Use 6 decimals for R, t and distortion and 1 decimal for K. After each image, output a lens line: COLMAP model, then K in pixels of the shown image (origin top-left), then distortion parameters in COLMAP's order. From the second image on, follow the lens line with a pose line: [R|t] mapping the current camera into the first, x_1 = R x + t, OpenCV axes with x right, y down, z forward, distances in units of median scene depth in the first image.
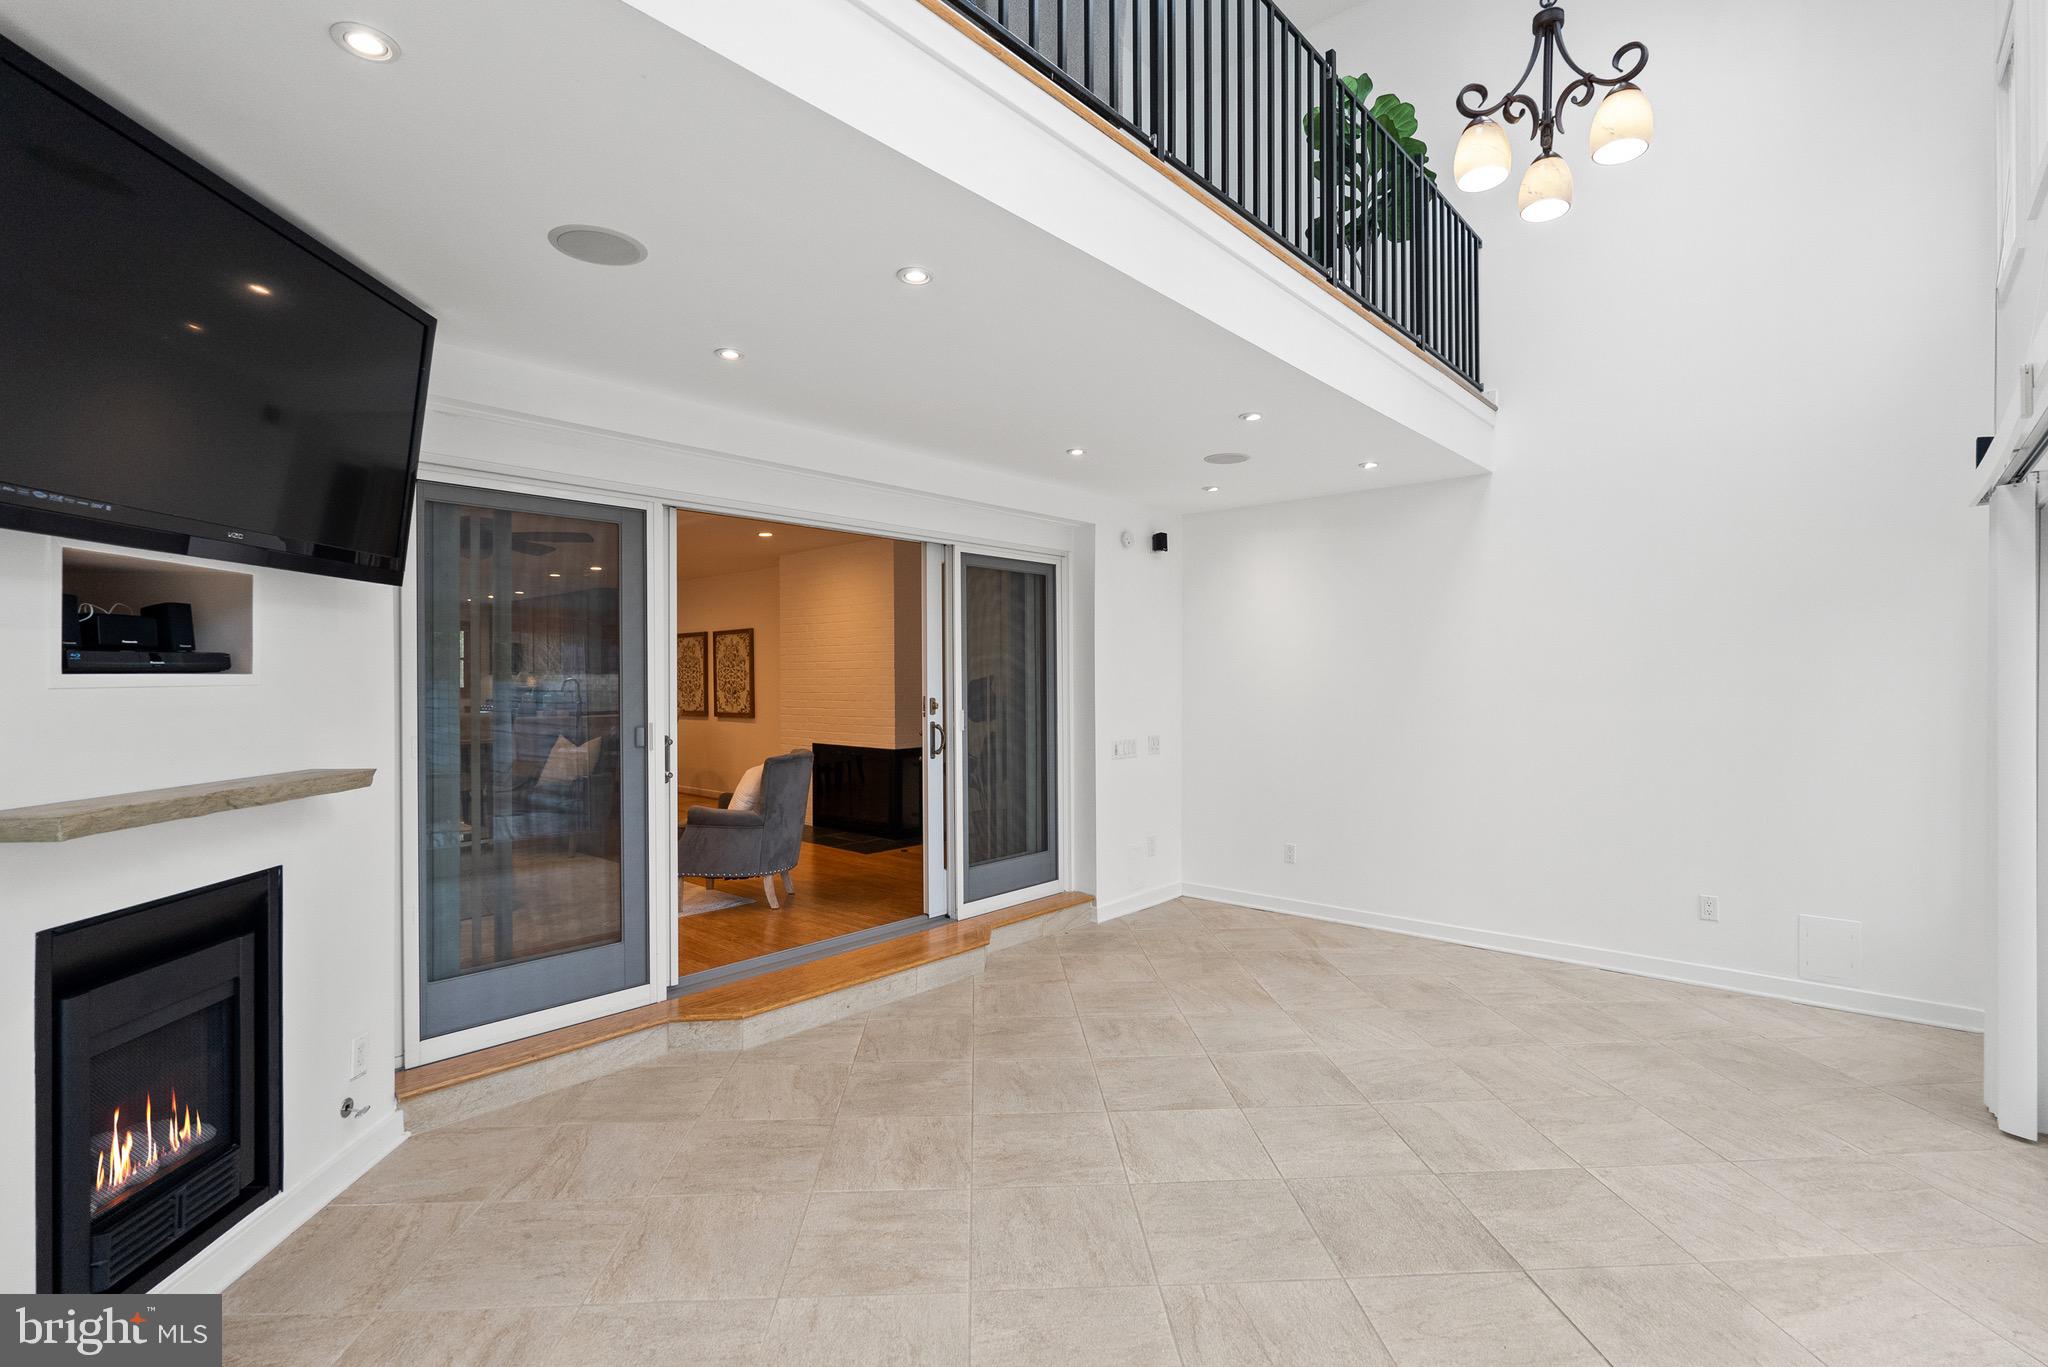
lens RADIAL K [[931.6, 0, 1031.9], [0, 931.6, 671.1], [0, 0, 1]] dist [-0.006812, 0.001109]
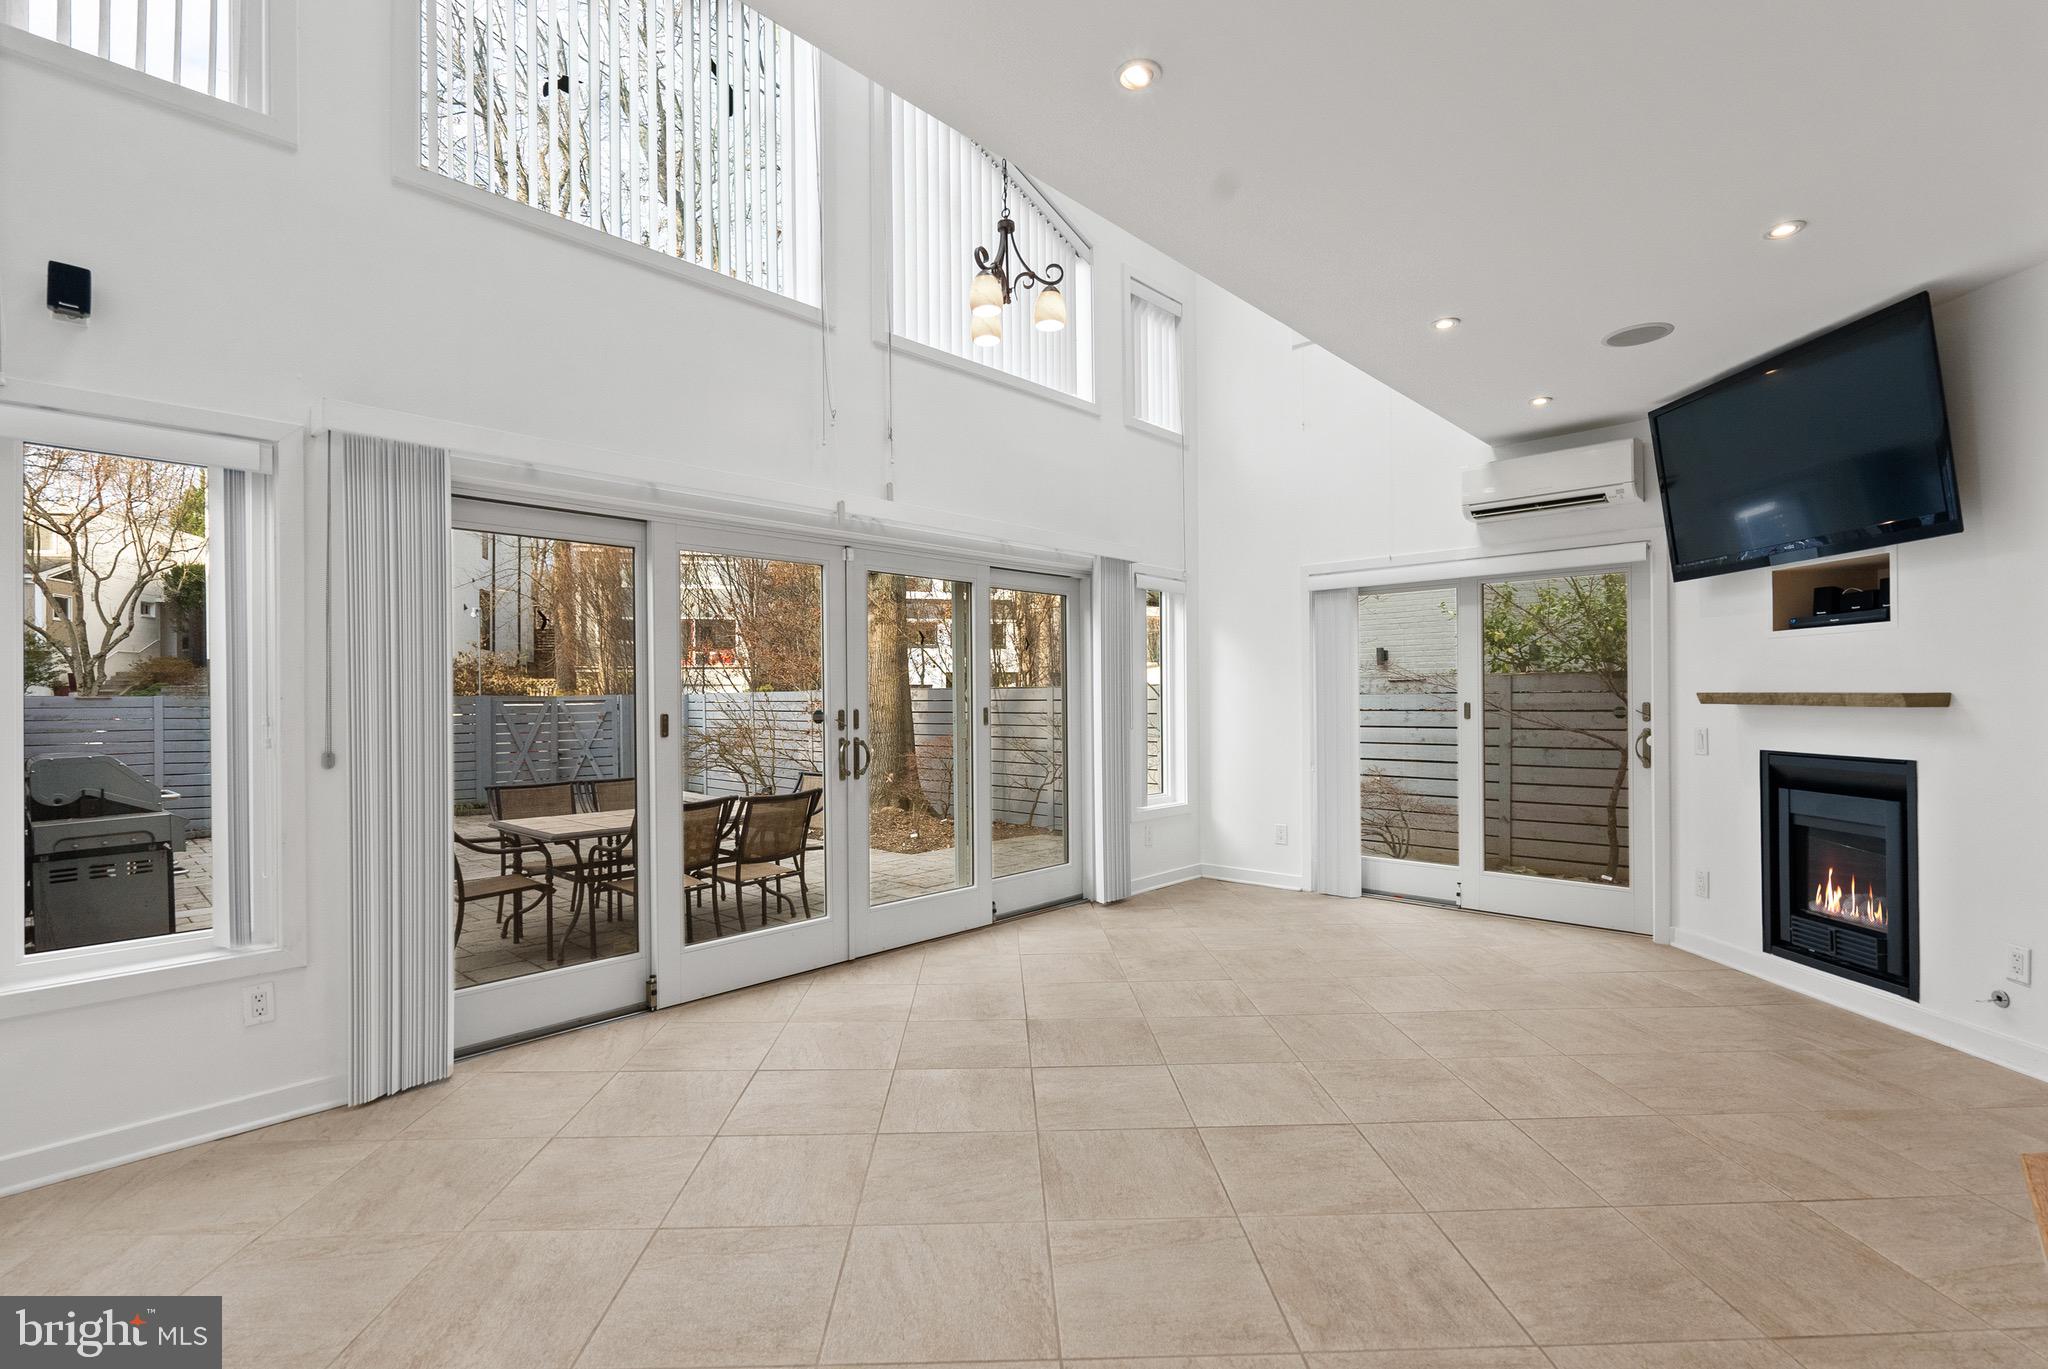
lens RADIAL K [[931.6, 0, 1022.1], [0, 931.6, 693.5], [0, 0, 1]] dist [-0.006812, 0.001109]
pose [[-0.999583, 0.013208, 0.025677, 0.216367], [0.012937, 0.999859, -0.010716, 0.051347], [-0.025814, -0.010380, -0.999613, 1.132176]]
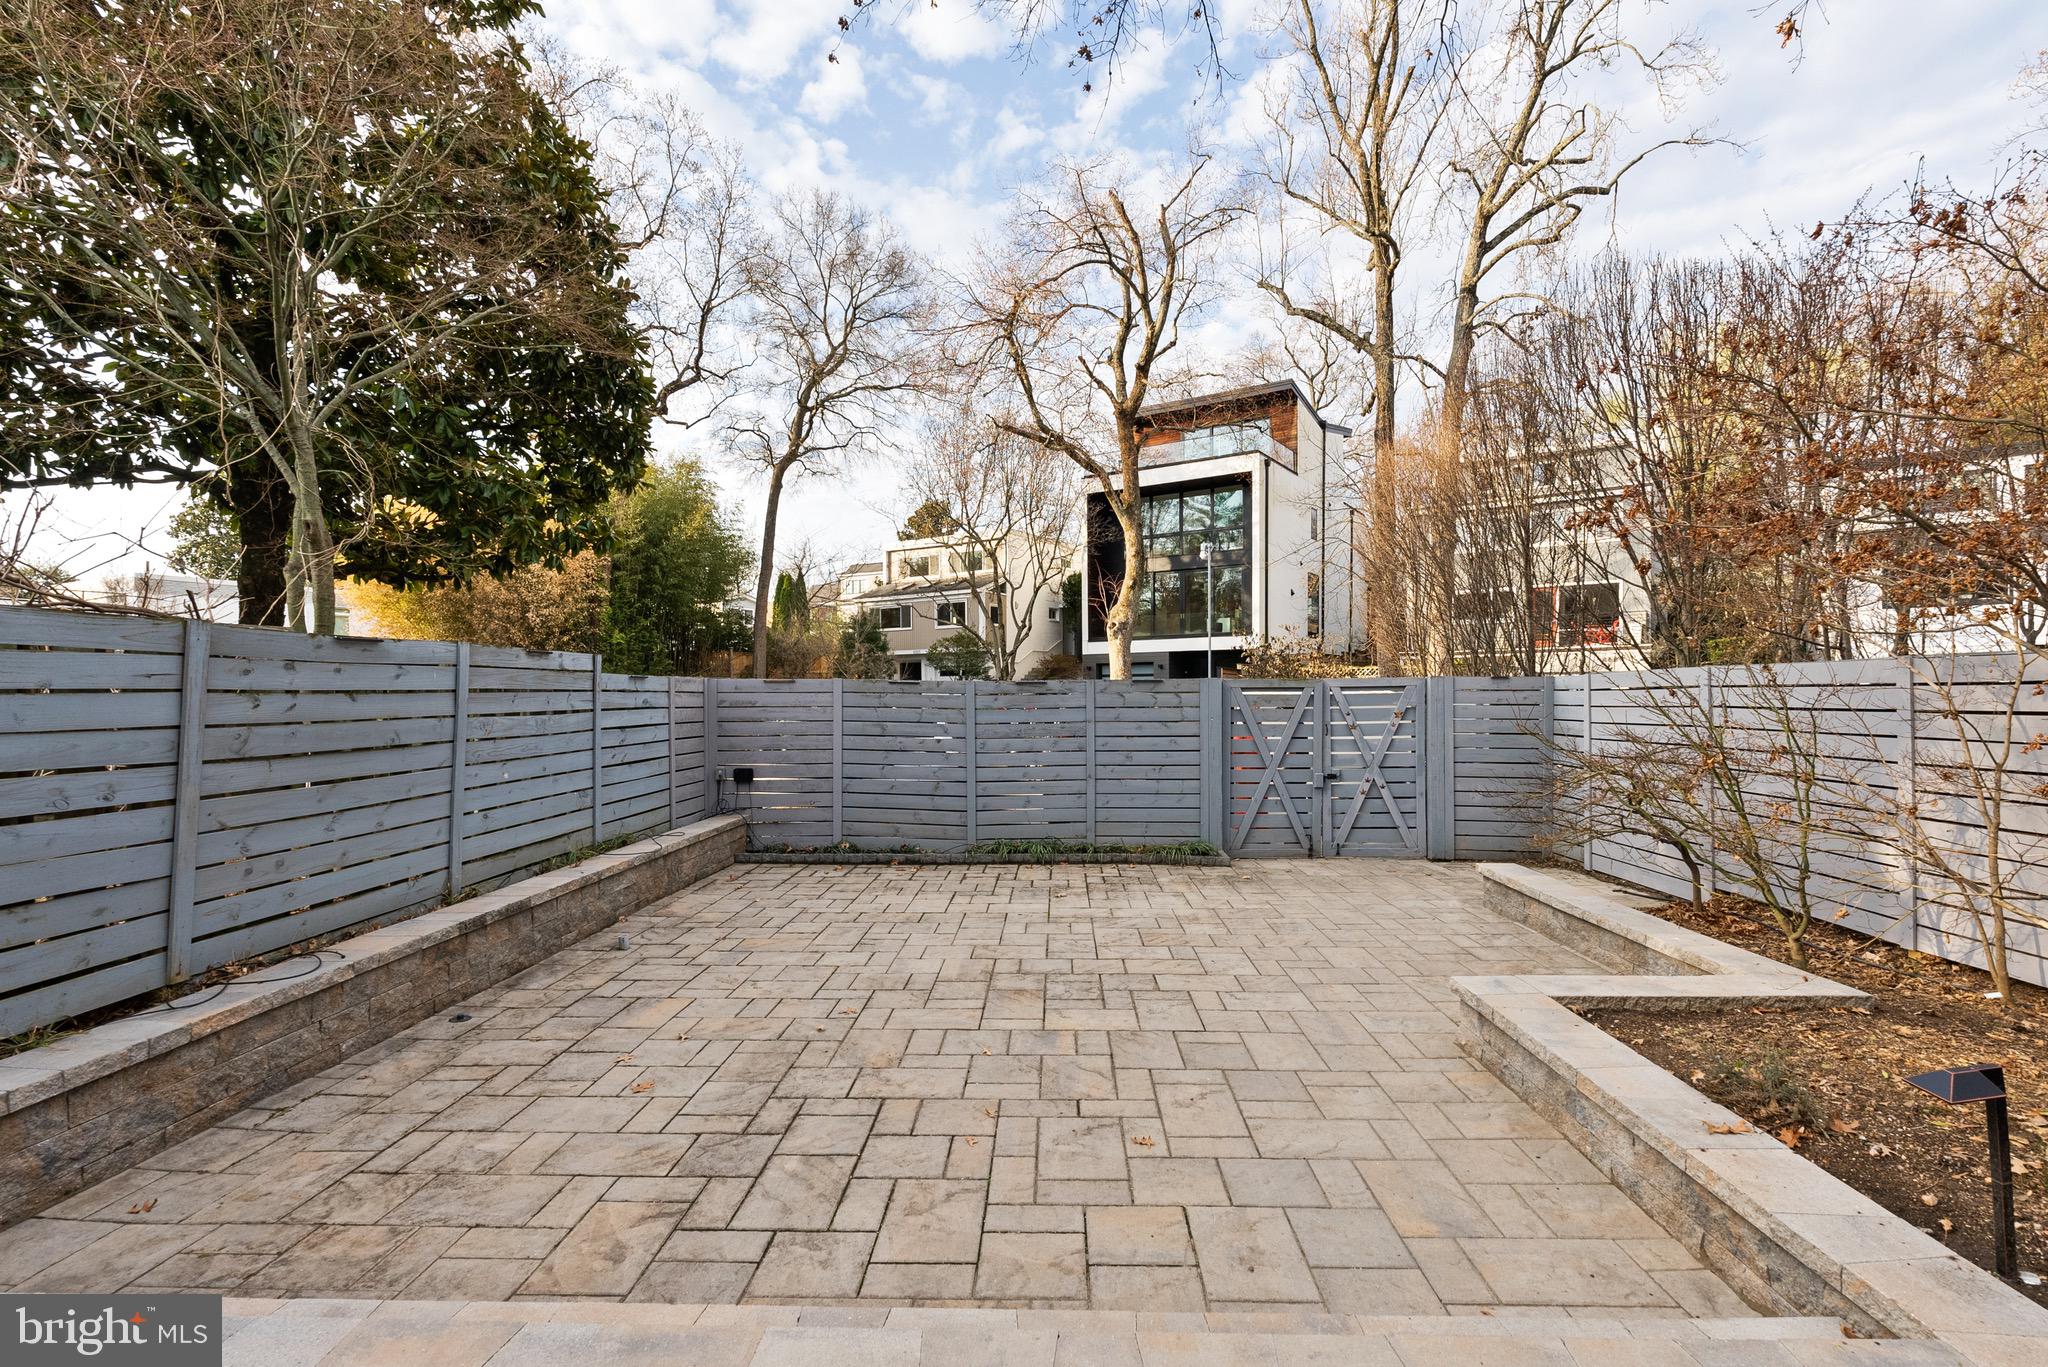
lens RADIAL K [[931.6, 0, 1039.1], [0, 931.6, 710.9], [0, 0, 1]] dist [-0.006812, 0.001109]
pose [[-0.646036, -0.002715, 0.763302, 0.767107], [0.002894, 0.999978, 0.006006, 0.059402], [-0.763301, 0.006089, -0.646014, -0.240038]]
